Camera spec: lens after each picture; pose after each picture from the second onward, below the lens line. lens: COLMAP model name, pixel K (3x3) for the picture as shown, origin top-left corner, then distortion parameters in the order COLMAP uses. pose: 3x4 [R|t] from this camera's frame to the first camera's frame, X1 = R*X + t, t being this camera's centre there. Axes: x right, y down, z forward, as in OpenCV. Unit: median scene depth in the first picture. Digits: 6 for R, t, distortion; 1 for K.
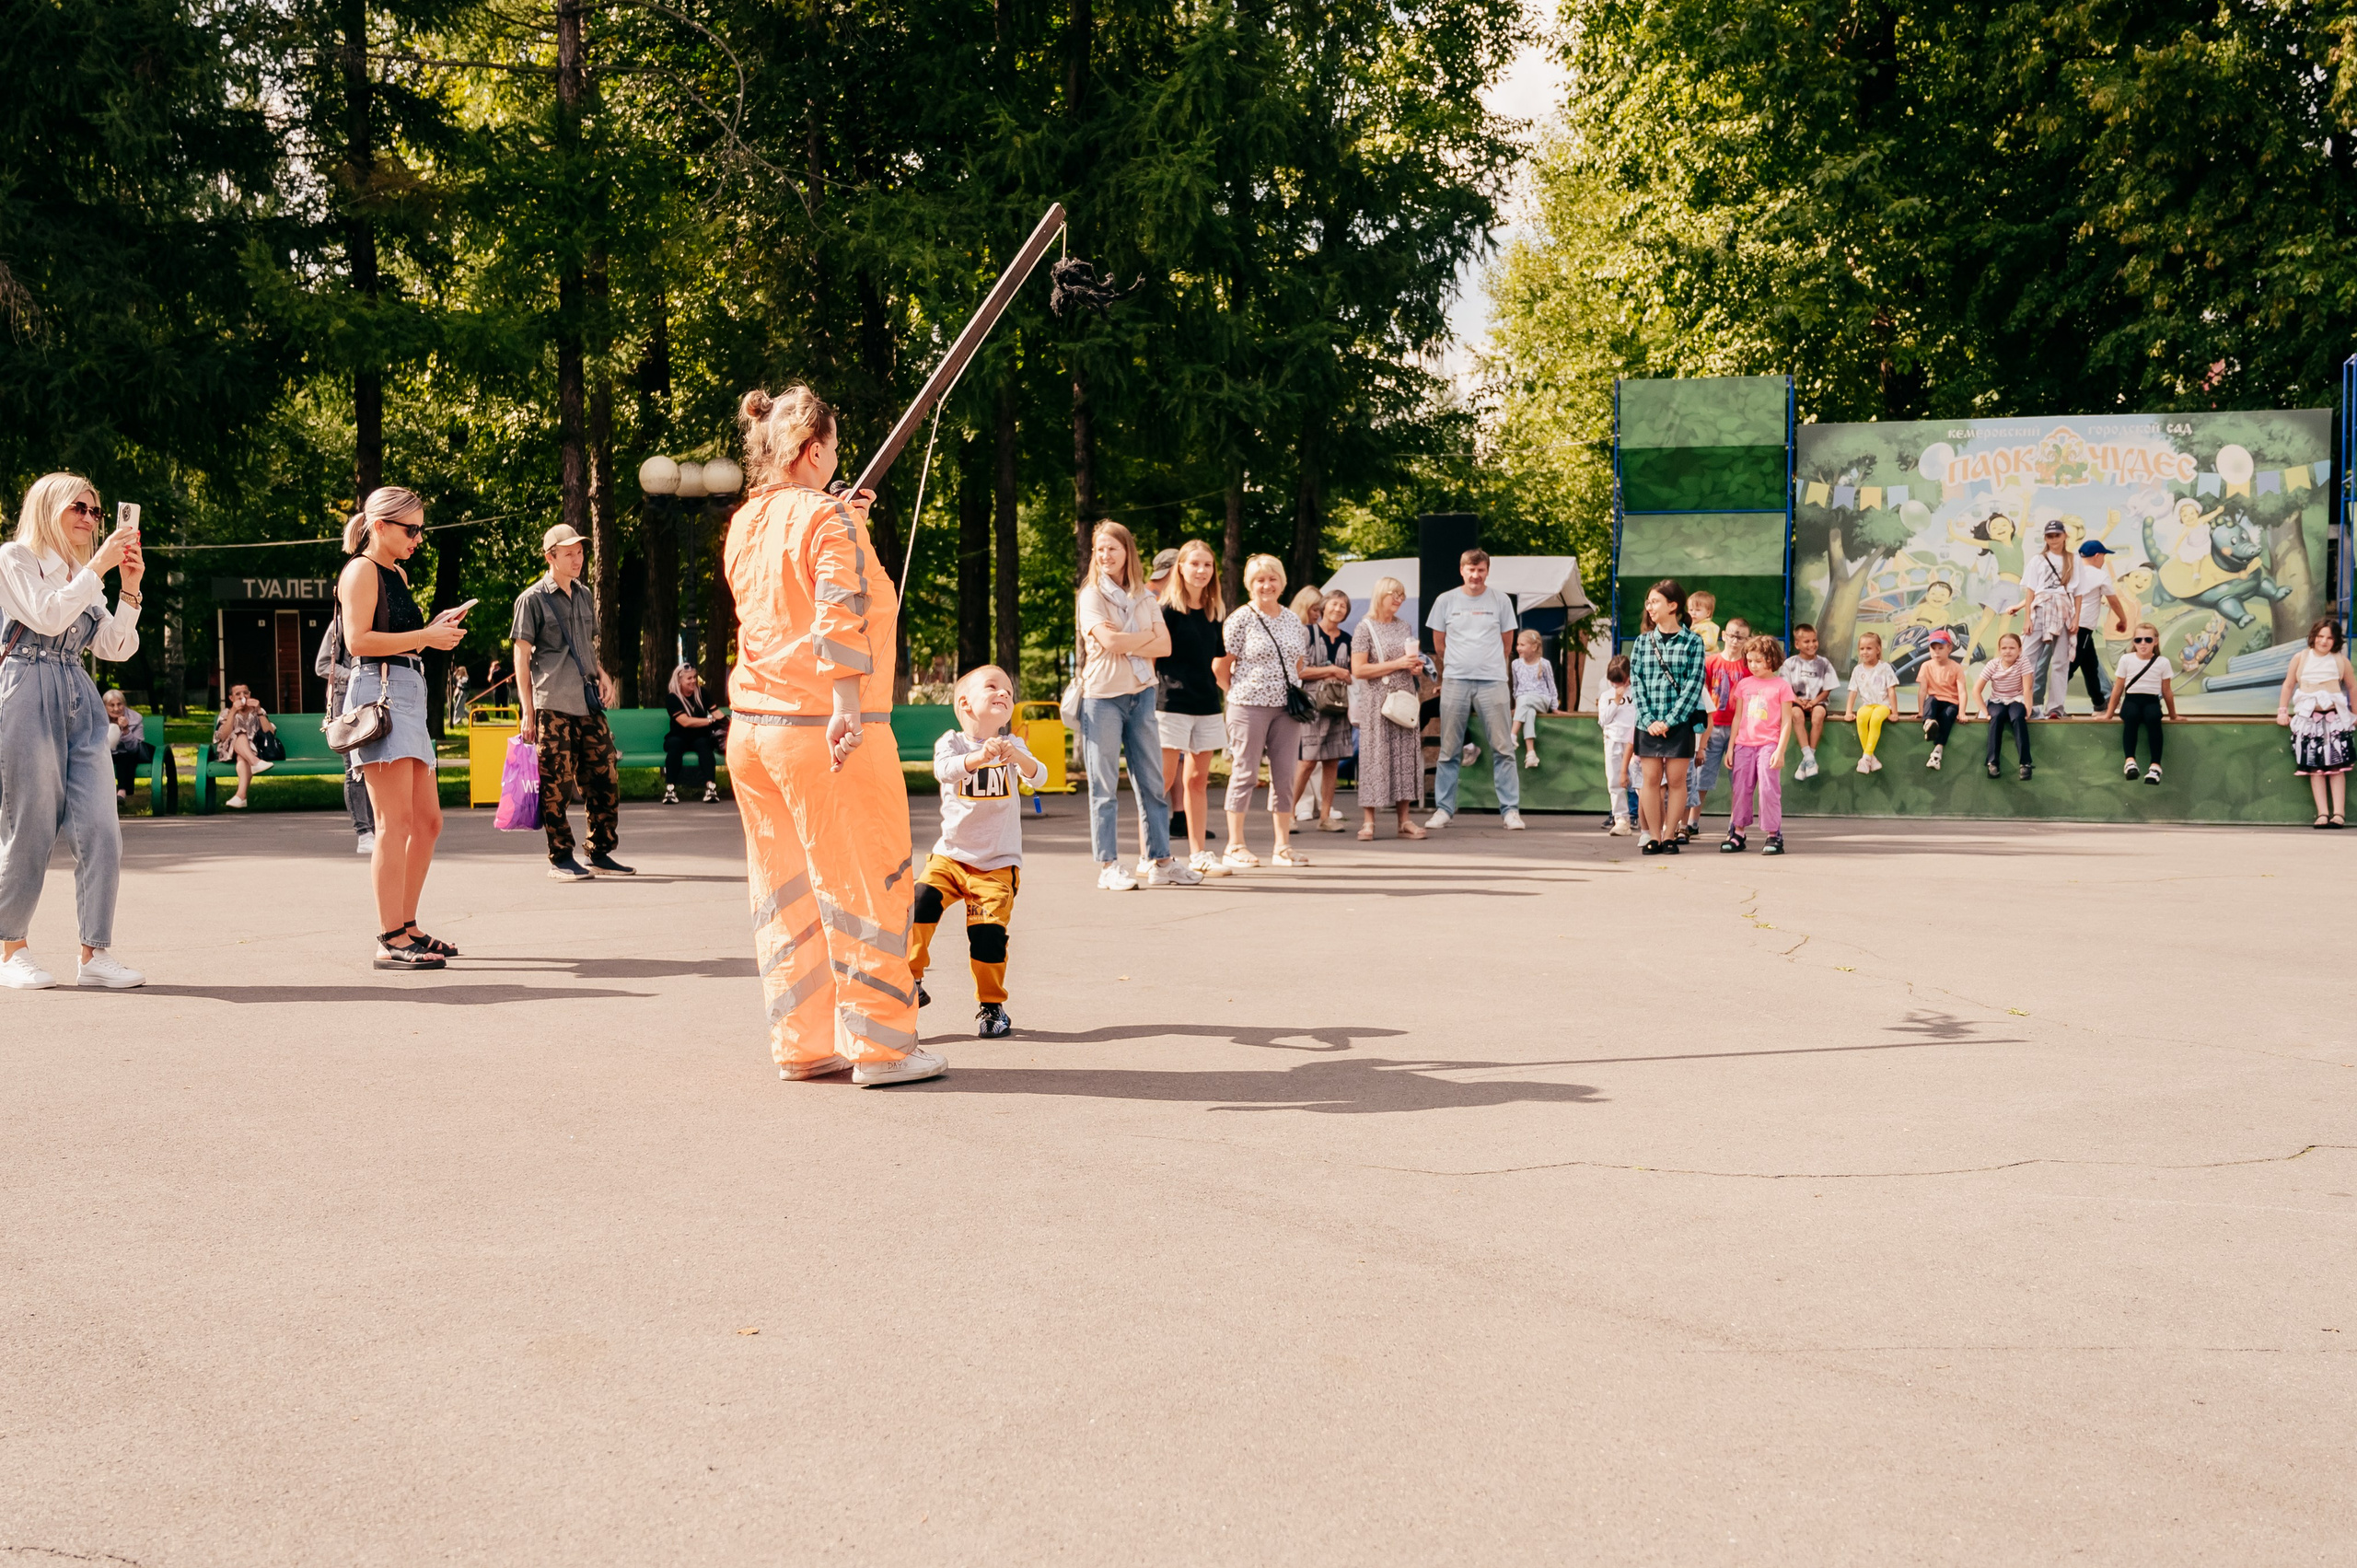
lens RADIAL K [[2208.8, 0, 1222.1], [0, 2208.8, 771.5], [0, 0, 1]] dist [-0.026052, 0.000000]
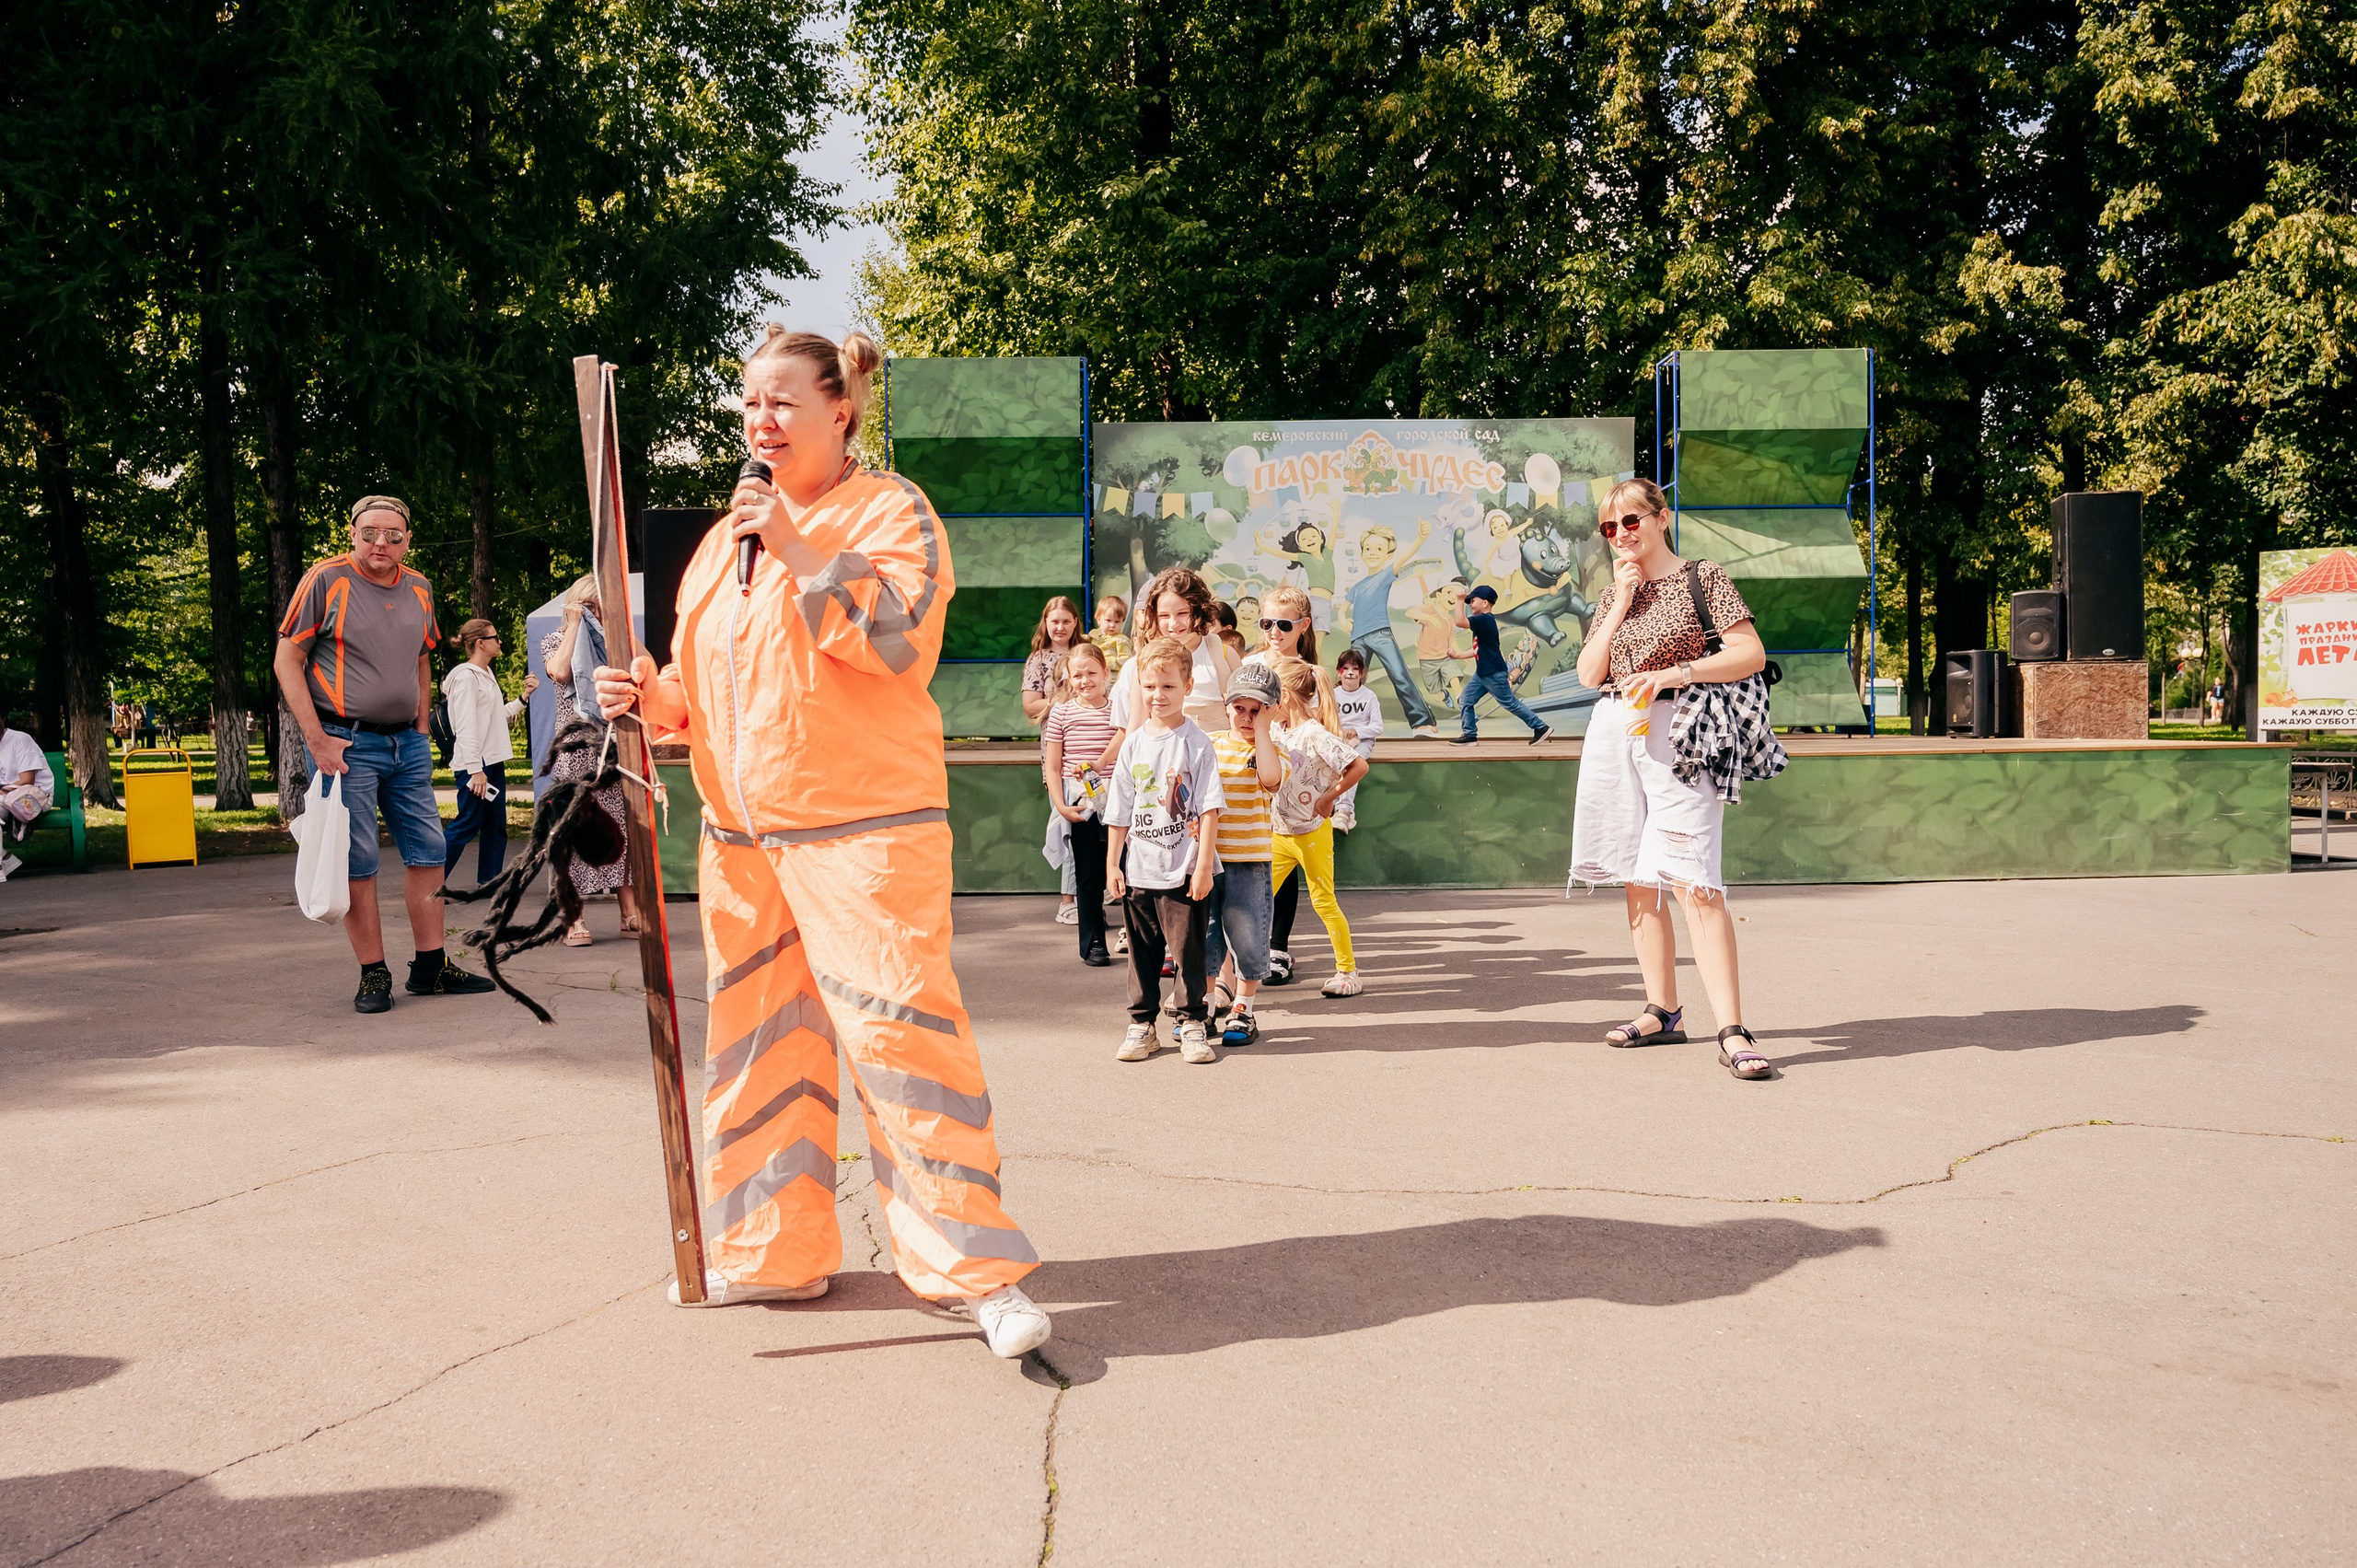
lens RADIAL K [[1615.6, 0, 1197.1], [0, 1615.6, 775.3], [0, 0, 1]] dist [-0.004434, -0.004379]
pose [[0.948424, -0.025946, 0.315940, 0.091766], [0.025145, 0.999662, 0.006610, -0.017242], [-0.316005, 0.001675, 0.948756, 0.370894]]
